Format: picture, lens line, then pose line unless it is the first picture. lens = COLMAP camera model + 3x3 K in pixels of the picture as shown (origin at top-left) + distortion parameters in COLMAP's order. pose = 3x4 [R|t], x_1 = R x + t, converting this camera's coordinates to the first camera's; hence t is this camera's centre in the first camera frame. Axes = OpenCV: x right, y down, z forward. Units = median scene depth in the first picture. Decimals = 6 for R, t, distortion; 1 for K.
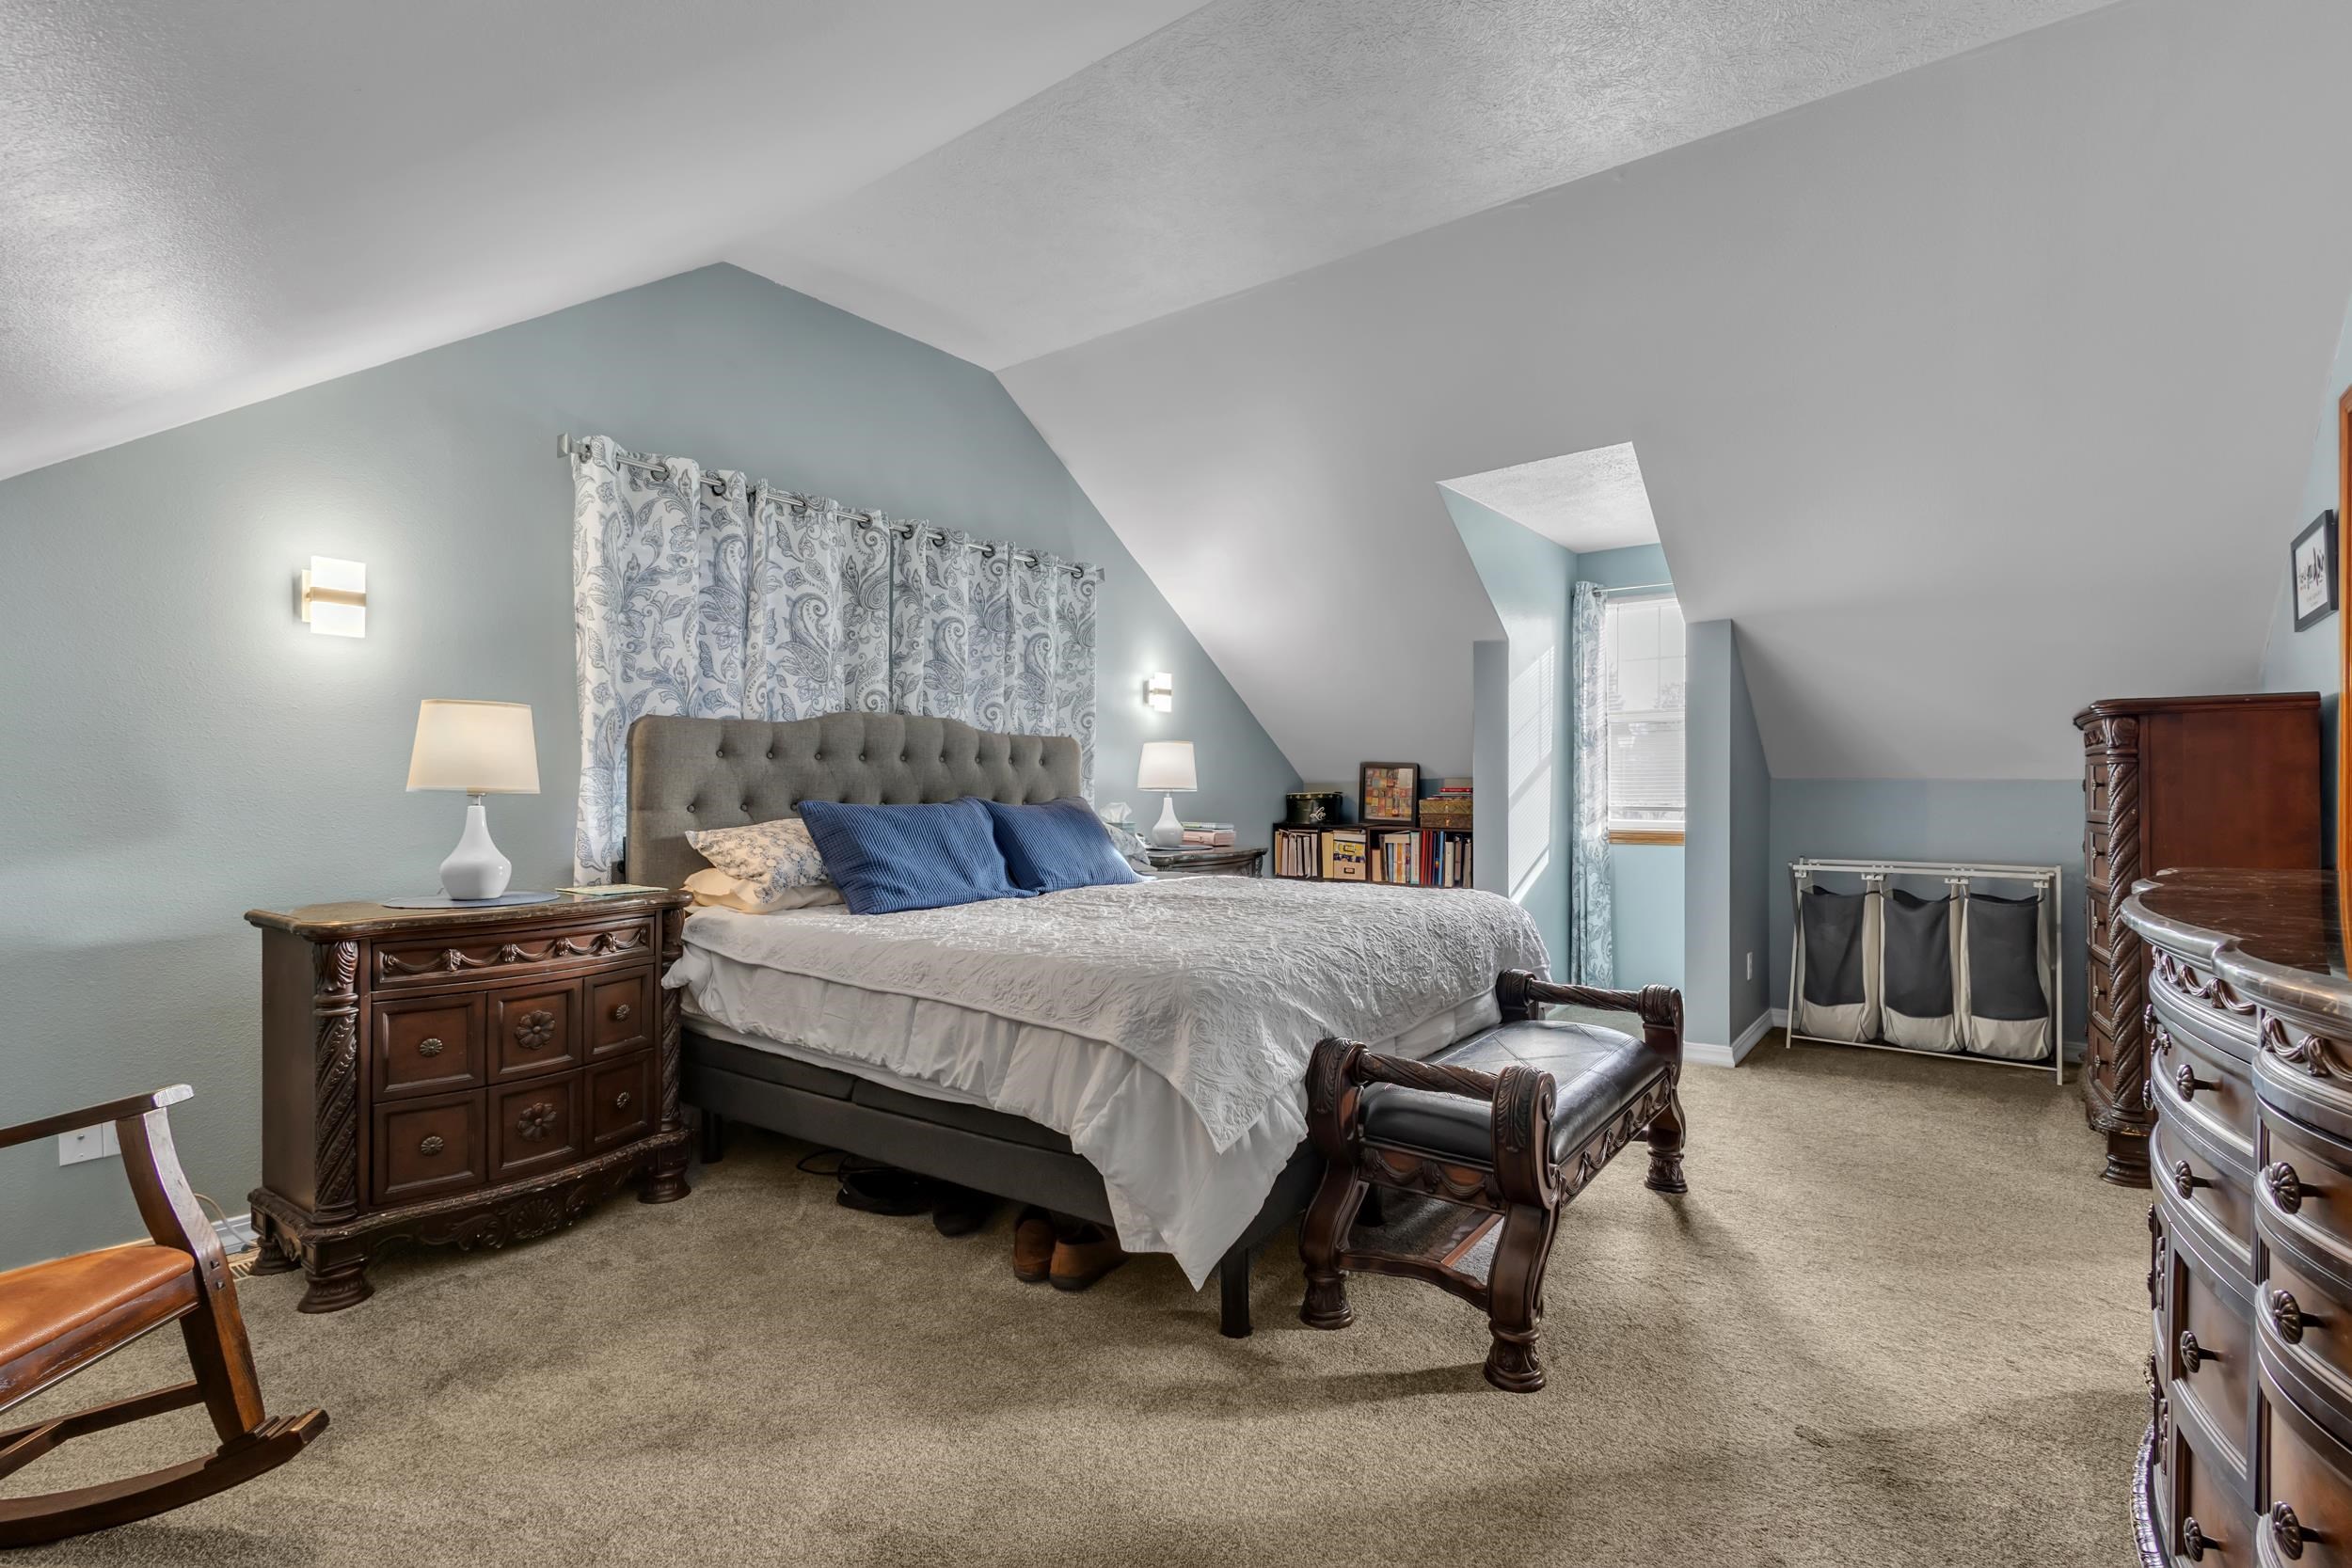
lens RADIAL K [[1089.6, 0, 1176.0], [0, 1089.6, 784.0], [0, 0, 1]] dist [0.003963, -0.000386]
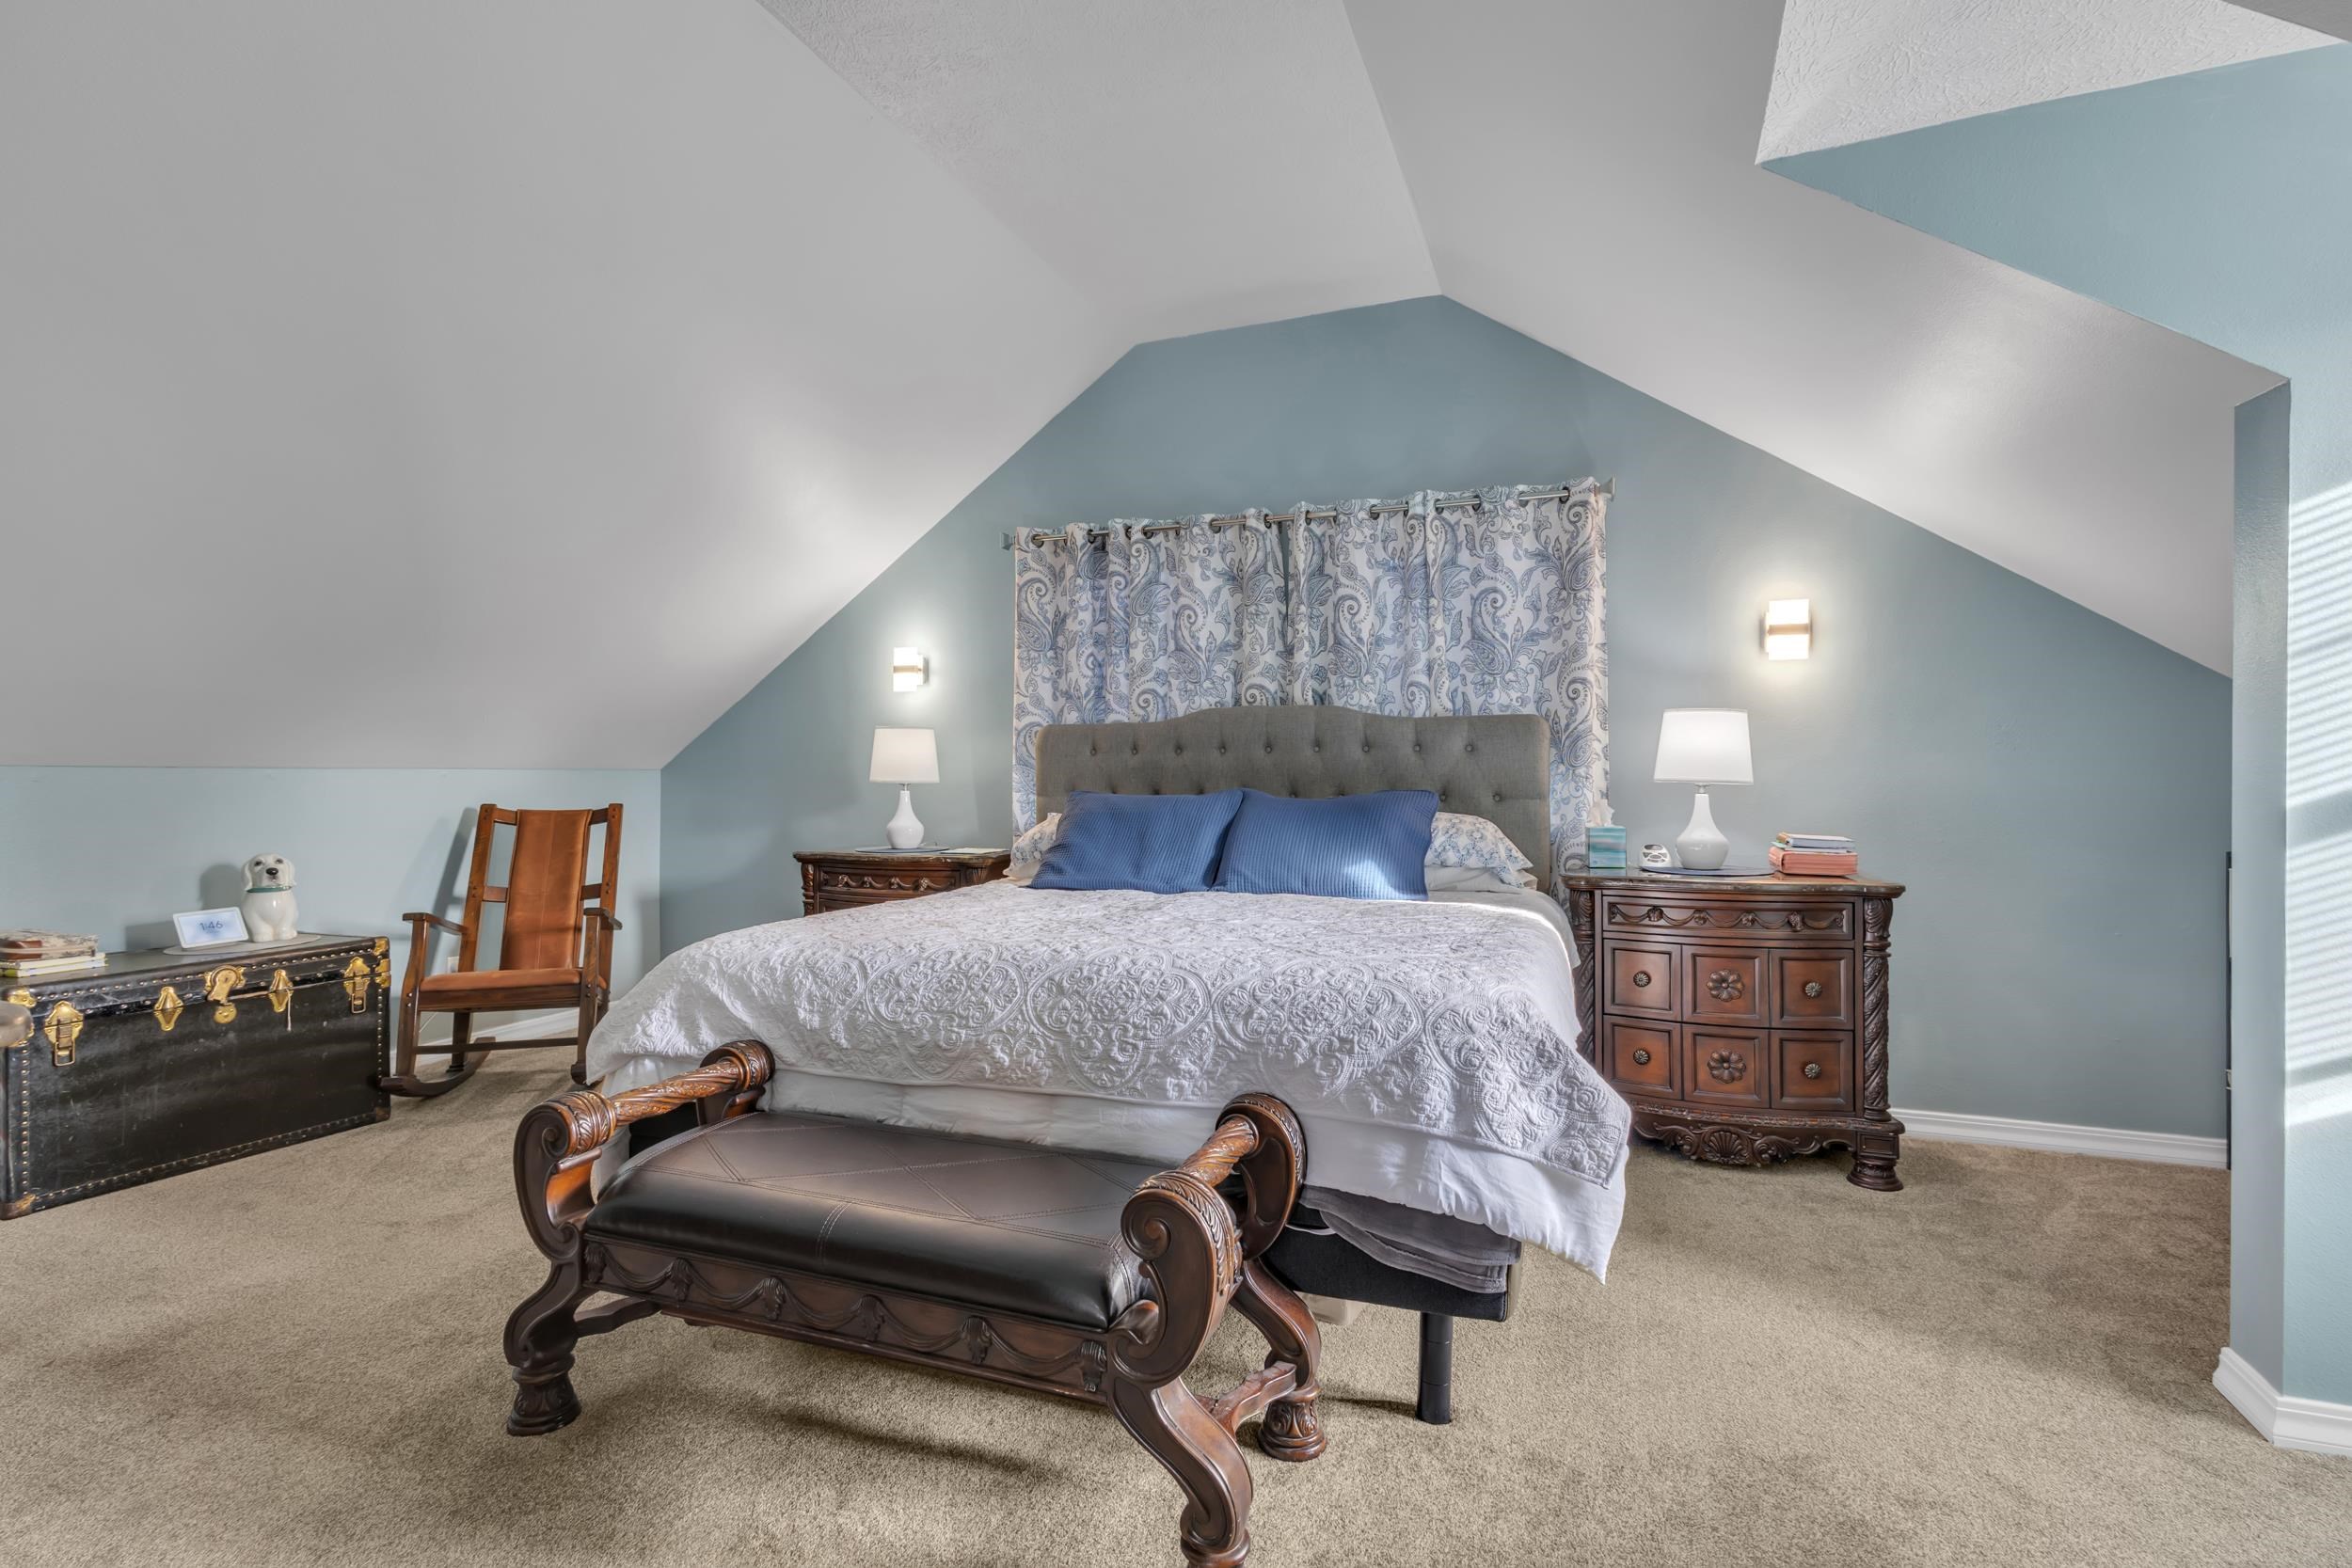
lens RADIAL K [[1045.7, 0, 1176.0], [0, 1045.7, 784.0], [0, 0, 1]] dist [-0.010159, -0.000110]
pose [[0.270368, -0.009996, -0.962705, 0.615050], [-0.003284, 0.999931, -0.011304, 0.017507], [0.962751, 0.006217, 0.270317, 0.637198]]
